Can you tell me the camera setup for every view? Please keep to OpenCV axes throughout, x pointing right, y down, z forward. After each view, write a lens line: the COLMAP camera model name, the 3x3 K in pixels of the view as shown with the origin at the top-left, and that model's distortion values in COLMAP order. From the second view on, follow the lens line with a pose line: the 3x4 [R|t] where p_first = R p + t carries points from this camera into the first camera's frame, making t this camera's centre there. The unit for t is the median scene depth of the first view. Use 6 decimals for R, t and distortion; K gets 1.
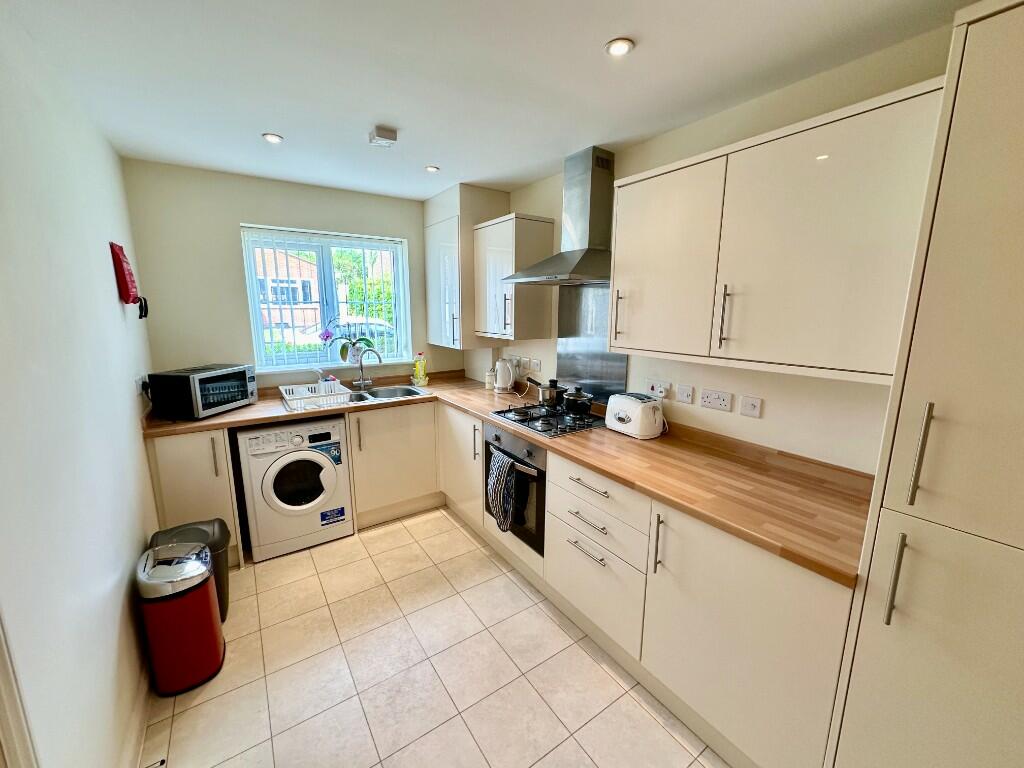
lens RADIAL K [[410.3, 0, 510.3], [0, 410.3, 376.6], [0, 0, 1]] dist [0.000449, -0.000118]
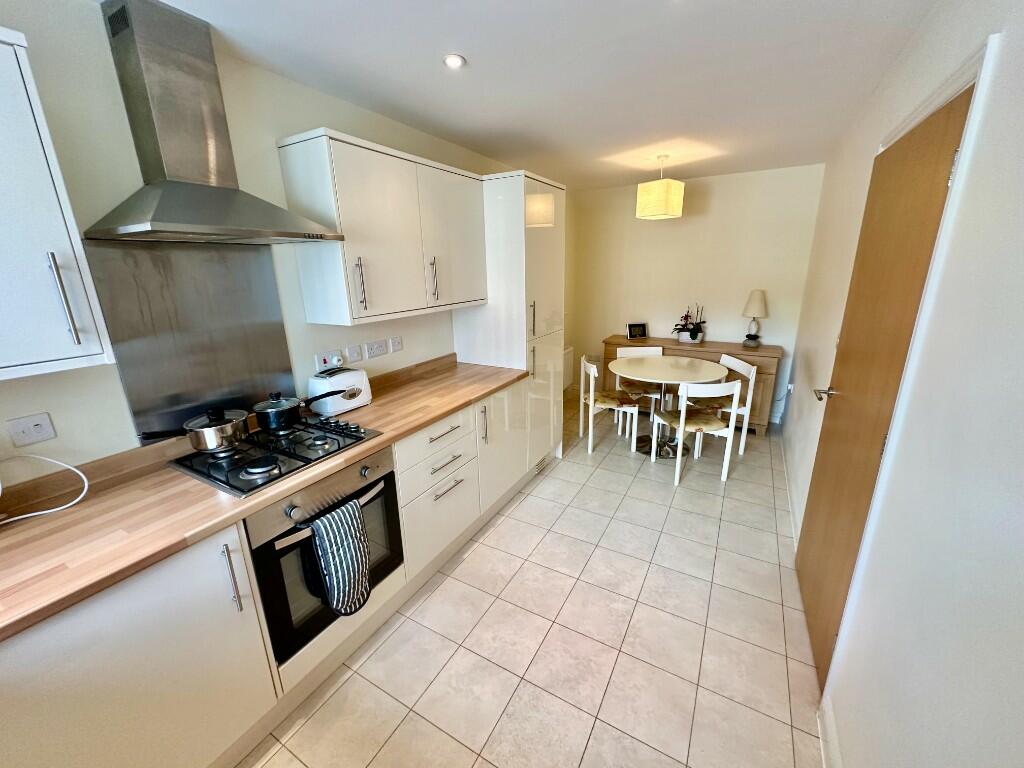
lens RADIAL K [[410.3, 0, 510.3], [0, 410.3, 388.6], [0, 0, 1]] dist [0.000449, -0.000118]
pose [[-0.433104, -0.253681, 0.864908, -0.825677], [0.176925, 0.916982, 0.357550, -0.216616], [-0.883809, 0.307880, -0.352266, 1.181424]]
